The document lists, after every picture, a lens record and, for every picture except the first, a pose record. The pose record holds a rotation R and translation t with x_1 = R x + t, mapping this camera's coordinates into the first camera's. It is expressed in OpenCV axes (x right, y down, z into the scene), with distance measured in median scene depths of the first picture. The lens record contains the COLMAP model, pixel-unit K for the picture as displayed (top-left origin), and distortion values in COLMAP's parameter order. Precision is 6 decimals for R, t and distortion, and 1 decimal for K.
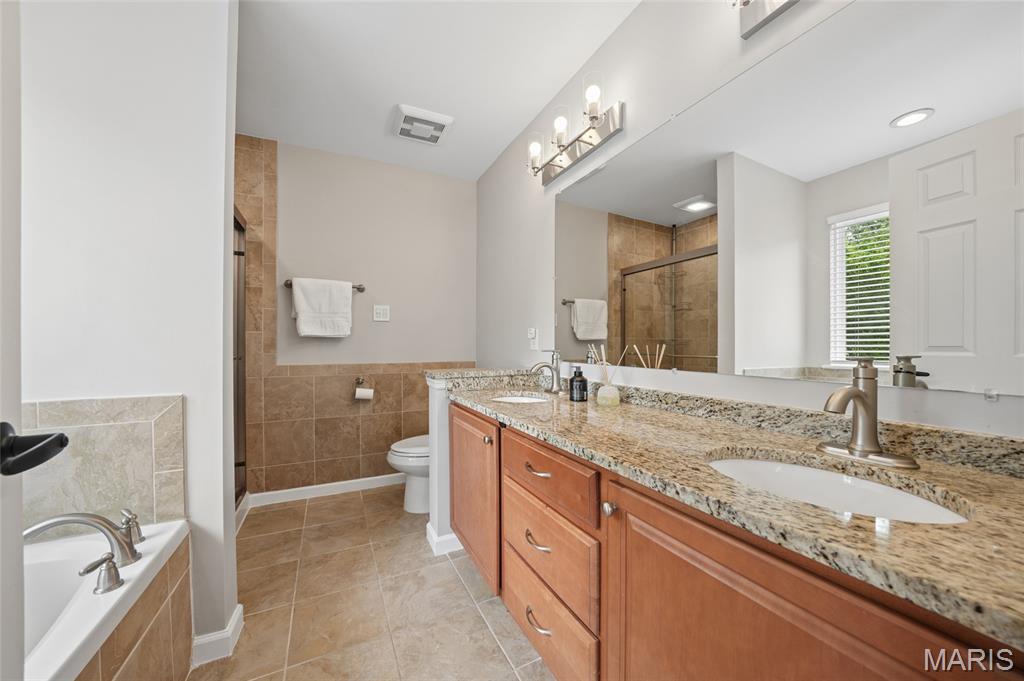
lens RADIAL K [[358.3, 0, 508.0], [0, 358.3, 349.9], [0, 0, 1]] dist [-0.015702, 0.000021]
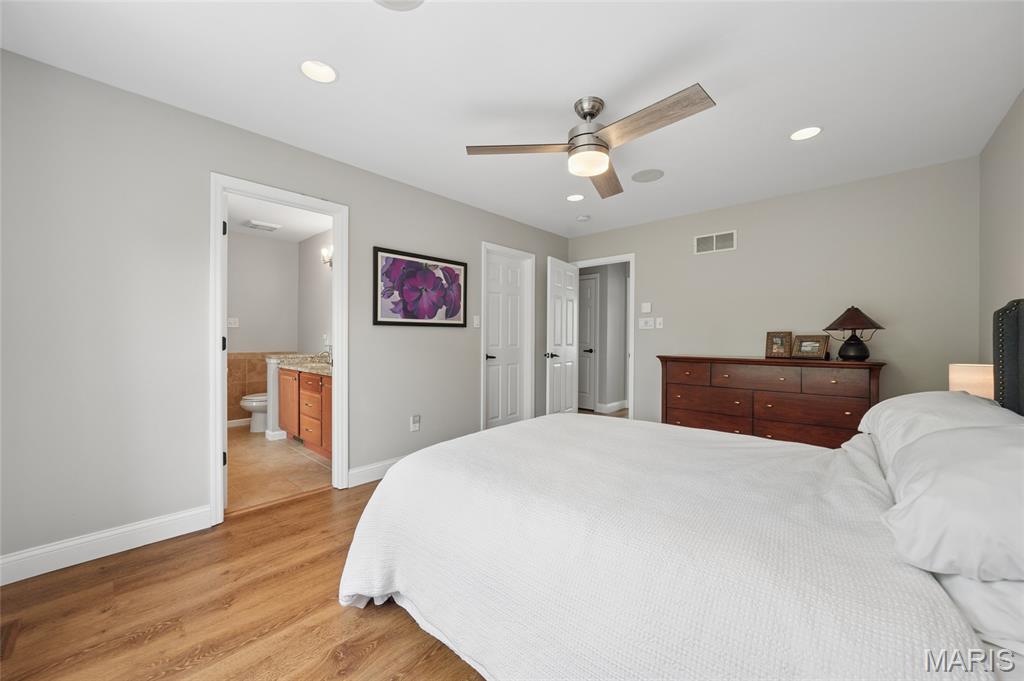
lens RADIAL K [[379.6, 0, 512.0], [0, 379.6, 340.5], [0, 0, 1]] dist [-0.013281, -0.000017]
pose [[0.927296, 0.001551, 0.374325, 0.281314], [-0.000396, 0.999995, -0.003160, -0.021969], [-0.374328, 0.002782, 0.927292, -1.598041]]
